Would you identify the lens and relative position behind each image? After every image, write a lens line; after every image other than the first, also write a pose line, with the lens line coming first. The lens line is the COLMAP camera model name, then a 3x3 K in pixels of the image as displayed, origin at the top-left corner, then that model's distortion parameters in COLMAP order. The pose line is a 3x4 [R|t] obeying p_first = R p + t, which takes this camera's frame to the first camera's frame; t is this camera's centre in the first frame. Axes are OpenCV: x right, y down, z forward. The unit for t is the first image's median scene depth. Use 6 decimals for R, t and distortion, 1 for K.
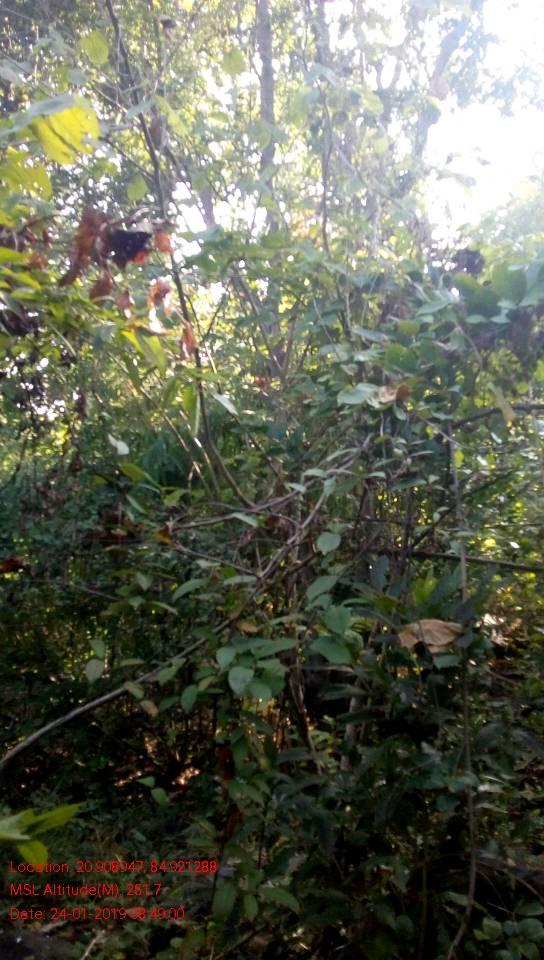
lens RADIAL K [[845.7, 0, 271.1], [0, 845.7, 488.2], [0, 0, 1]] dist [0.038043, -0.129906]
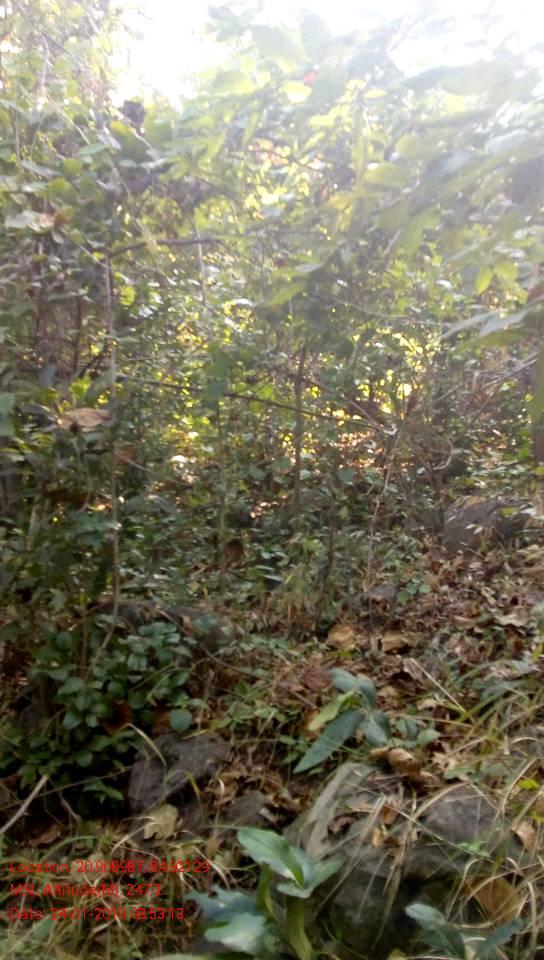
lens RADIAL K [[845.7, 0, 271.8], [0, 845.7, 485.5], [0, 0, 1]] dist [0.038043, -0.129906]
pose [[0.943060, -0.029841, 0.331281, 0.024073], [-0.024241, 0.987153, 0.157928, 0.050314], [-0.331738, -0.156966, 0.930221, -0.227417]]
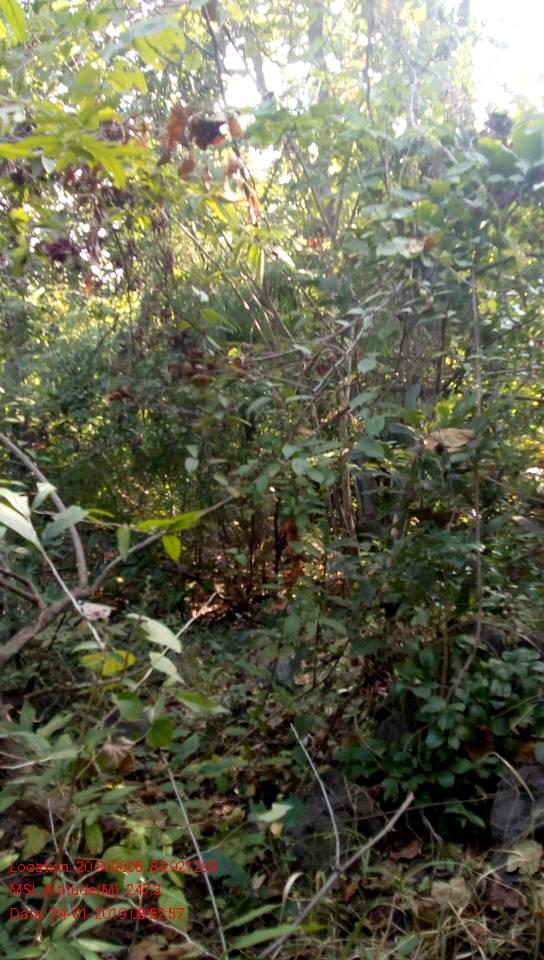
lens RADIAL K [[845.7, 0, 273.3], [0, 845.7, 485.0], [0, 0, 1]] dist [0.038043, -0.129906]
pose [[0.997866, -0.013175, -0.063950, 0.004103], [0.022531, 0.988749, 0.147876, 0.036702], [0.061282, -0.149002, 0.986936, -0.222153]]
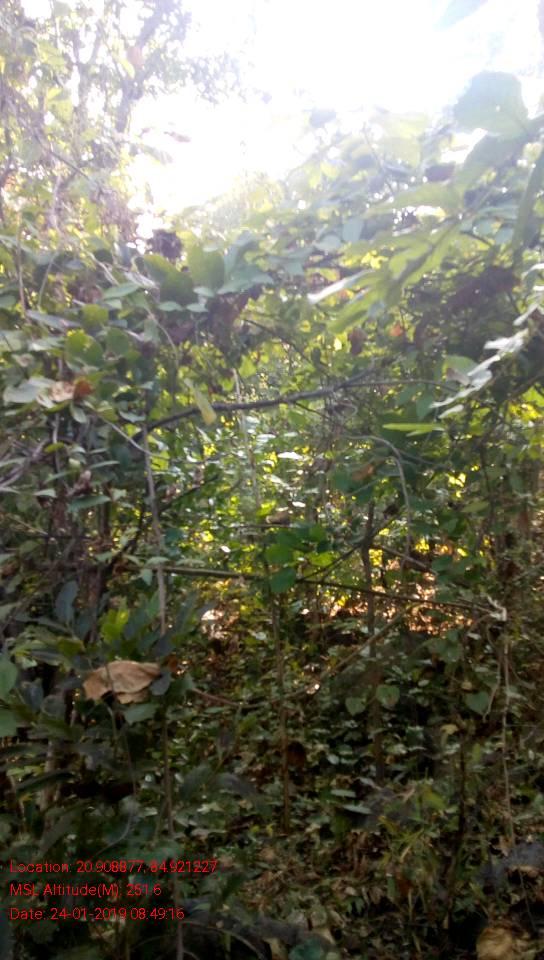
lens RADIAL K [[845.7, 0, 270.7], [0, 845.7, 489.2], [0, 0, 1]] dist [0.038043, -0.129906]
pose [[0.947016, -0.029773, 0.319804, 0.051177], [0.027131, 0.999551, 0.012715, -0.017342], [-0.320039, -0.003365, 0.947398, 0.126981]]
